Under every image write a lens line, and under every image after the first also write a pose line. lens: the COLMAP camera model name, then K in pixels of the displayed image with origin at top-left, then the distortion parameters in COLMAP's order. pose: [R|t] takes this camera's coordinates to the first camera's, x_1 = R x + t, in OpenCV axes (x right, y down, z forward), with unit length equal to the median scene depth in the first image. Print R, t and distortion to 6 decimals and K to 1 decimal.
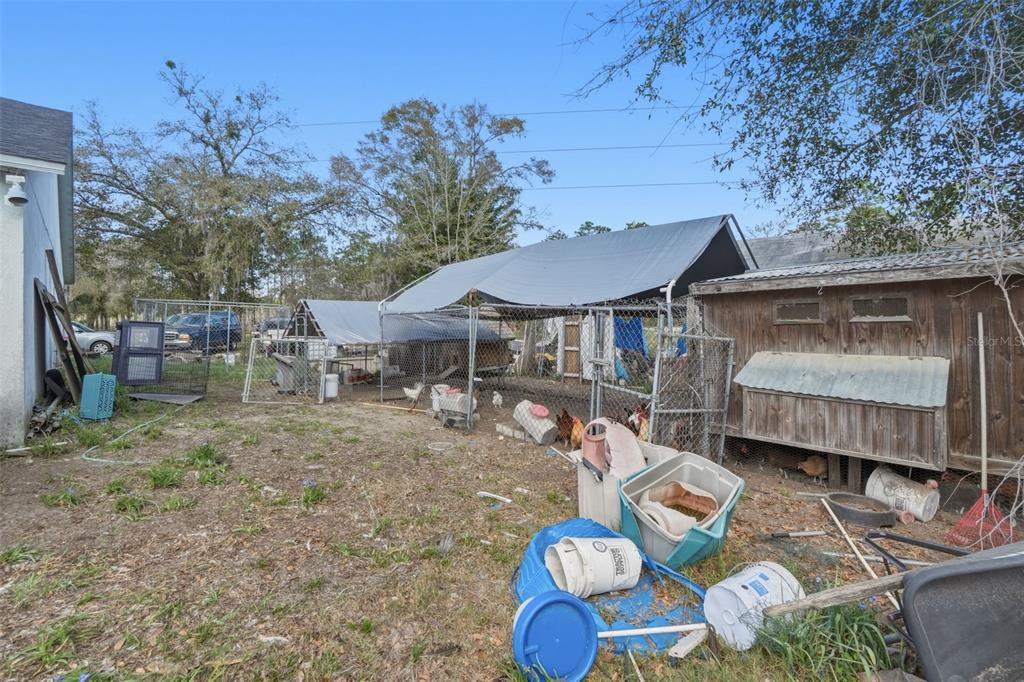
lens RADIAL K [[464.4, 0, 513.9], [0, 464.4, 324.1], [0, 0, 1]] dist [-0.062830, 0.018775]
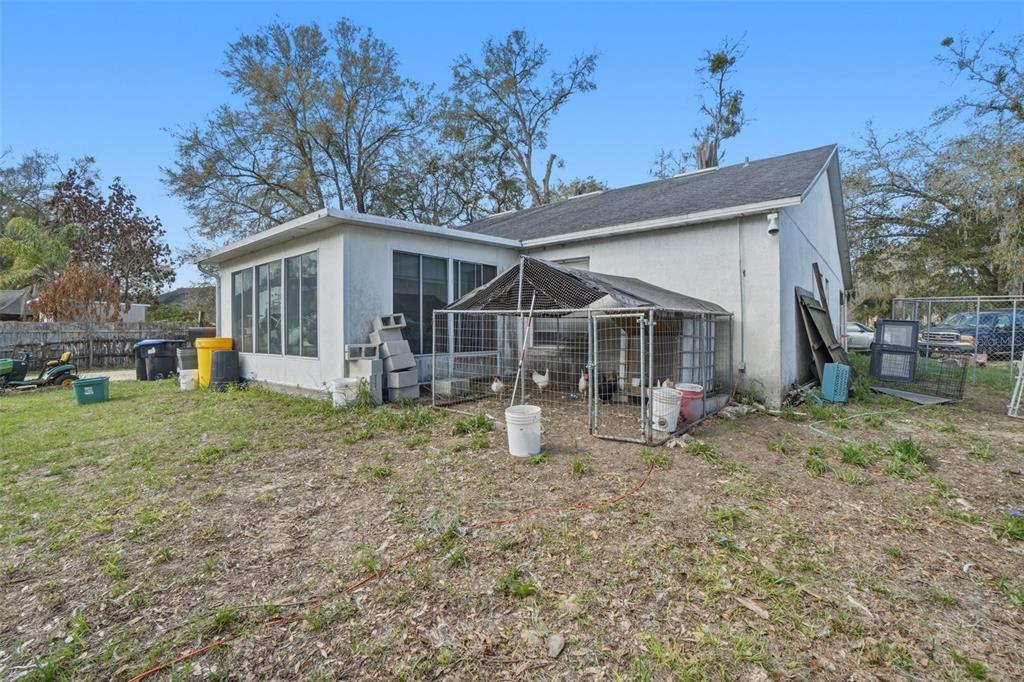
lens RADIAL K [[468.2, 0, 513.6], [0, 468.2, 326.7], [0, 0, 1]] dist [-0.063991, 0.032376]
pose [[0.105563, -0.000031, -0.994413, 0.120710], [-0.001326, 0.999999, -0.000172, 0.011058], [0.994412, 0.001336, 0.105562, 0.017773]]
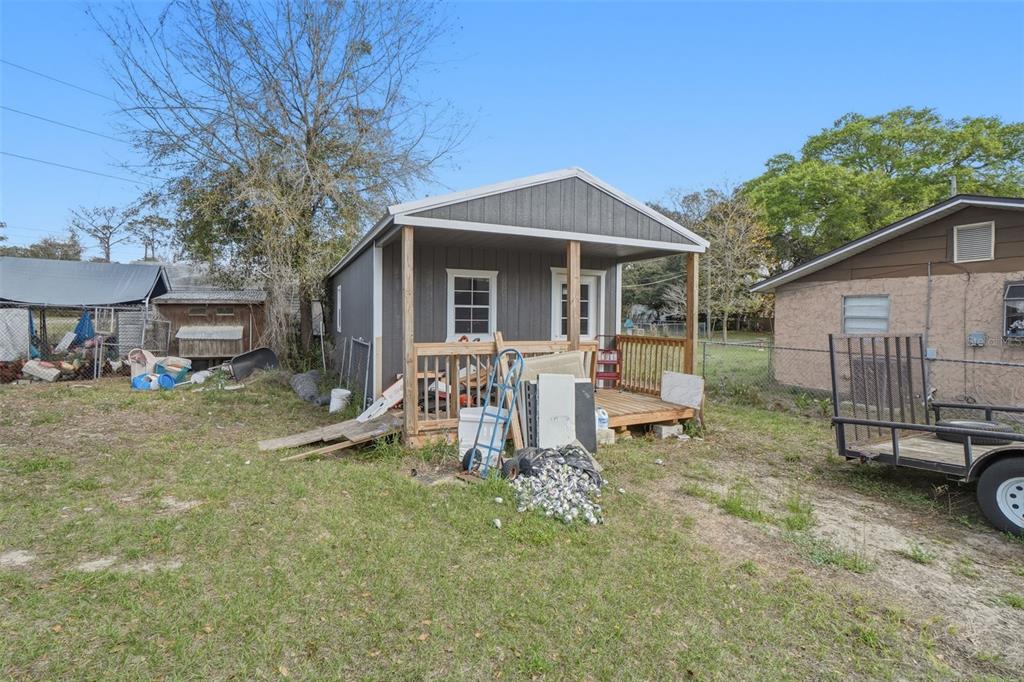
lens RADIAL K [[464.4, 0, 513.9], [0, 464.4, 324.1], [0, 0, 1]] dist [-0.062830, 0.018775]
pose [[0.309291, -0.004283, 0.950958, -0.647266], [-0.006969, 0.999953, 0.006771, 0.008247], [-0.950942, -0.008721, 0.309246, -0.779389]]
